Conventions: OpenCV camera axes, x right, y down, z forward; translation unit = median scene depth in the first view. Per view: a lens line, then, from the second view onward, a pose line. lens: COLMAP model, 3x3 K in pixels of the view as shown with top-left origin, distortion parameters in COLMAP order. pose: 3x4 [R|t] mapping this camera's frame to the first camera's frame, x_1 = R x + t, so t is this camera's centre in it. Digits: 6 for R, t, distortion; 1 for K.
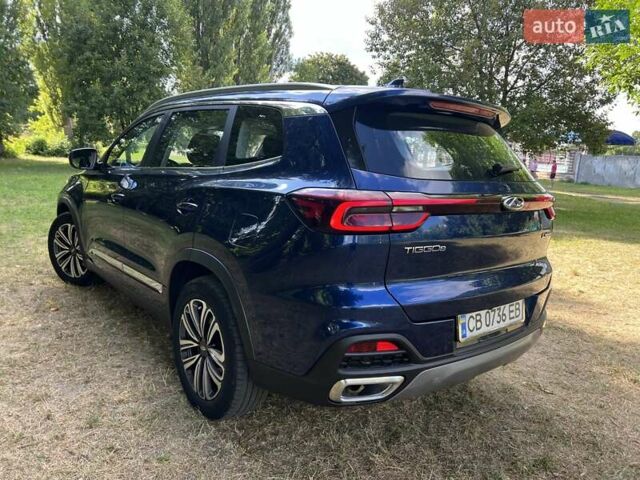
lens RADIAL K [[481.6, 0, 320.3], [0, 481.6, 237.0], [0, 0, 1]] dist [0.053620, -0.059124]
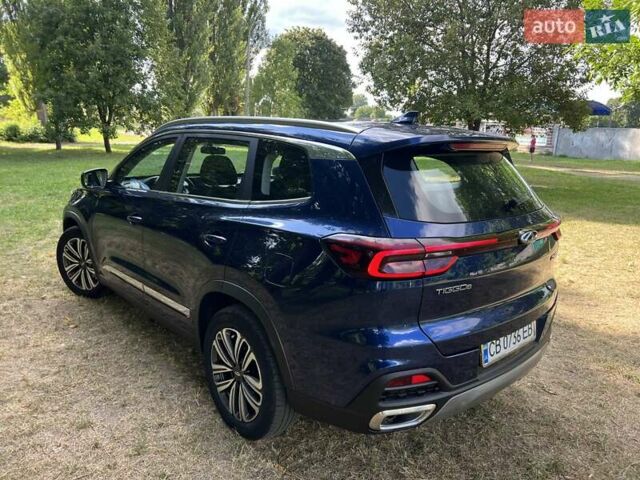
lens RADIAL K [[481.6, 0, 317.6], [0, 481.6, 237.0], [0, 0, 1]] dist [0.053620, -0.059124]
pose [[0.998923, -0.032791, 0.032836, -0.066531], [0.031092, 0.998216, 0.050979, -0.086459], [-0.034449, -0.049904, 0.998160, -0.038428]]
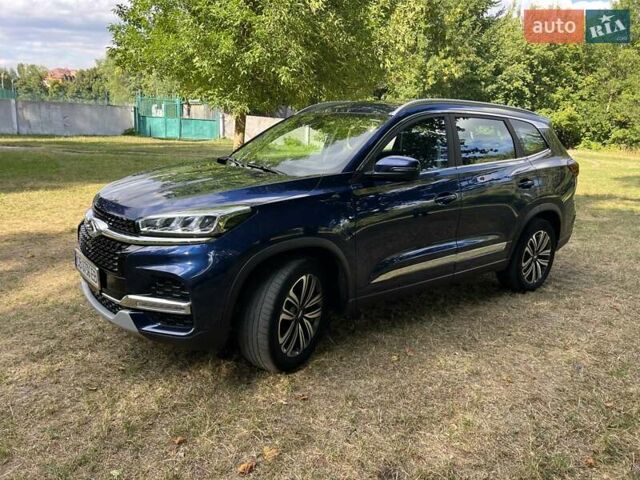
lens RADIAL K [[481.6, 0, 321.6], [0, 481.6, 242.3], [0, 0, 1]] dist [0.053620, -0.059124]
pose [[0.019038, -0.283440, 0.958801, -1.474905], [0.124555, 0.952177, 0.279008, -0.321808], [-0.992030, 0.114112, 0.053431, 1.244007]]
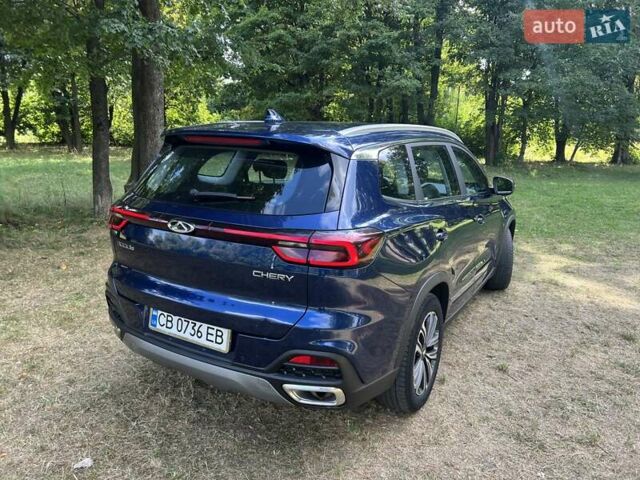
lens RADIAL K [[481.6, 0, 318.0], [0, 481.6, 238.1], [0, 0, 1]] dist [0.053620, -0.059124]
pose [[0.350542, 0.155249, -0.923590, 0.956836], [-0.166134, 0.980833, 0.101816, -0.130925], [0.921694, 0.117749, 0.369615, 0.550993]]
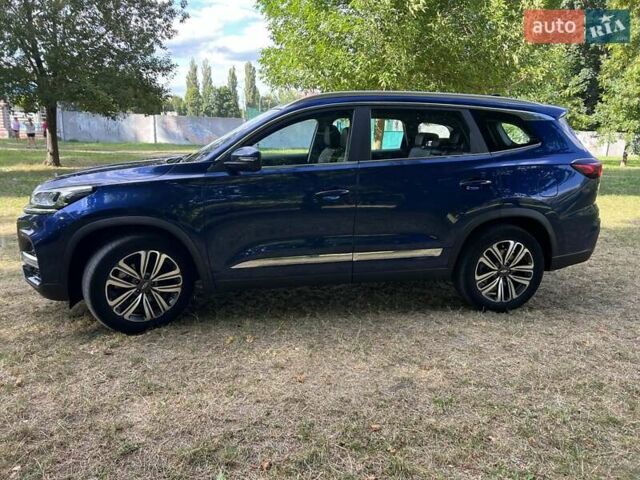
lens RADIAL K [[481.6, 0, 316.6], [0, 481.6, 241.2], [0, 0, 1]] dist [0.053620, -0.059124]
pose [[0.466297, -0.238405, 0.851898, -1.338117], [0.151992, 0.970272, 0.188338, -0.182454], [-0.871473, 0.041660, 0.488670, 0.553295]]
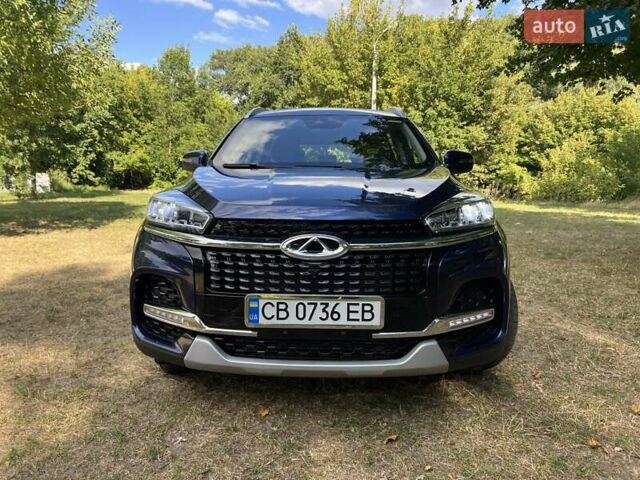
lens RADIAL K [[481.6, 0, 317.2], [0, 481.6, 240.6], [0, 0, 1]] dist [0.053620, -0.059124]
pose [[-0.743550, -0.139901, 0.653882, -1.014025], [0.060341, 0.959841, 0.273979, -0.316952], [-0.665953, 0.243173, -0.705248, 2.081975]]
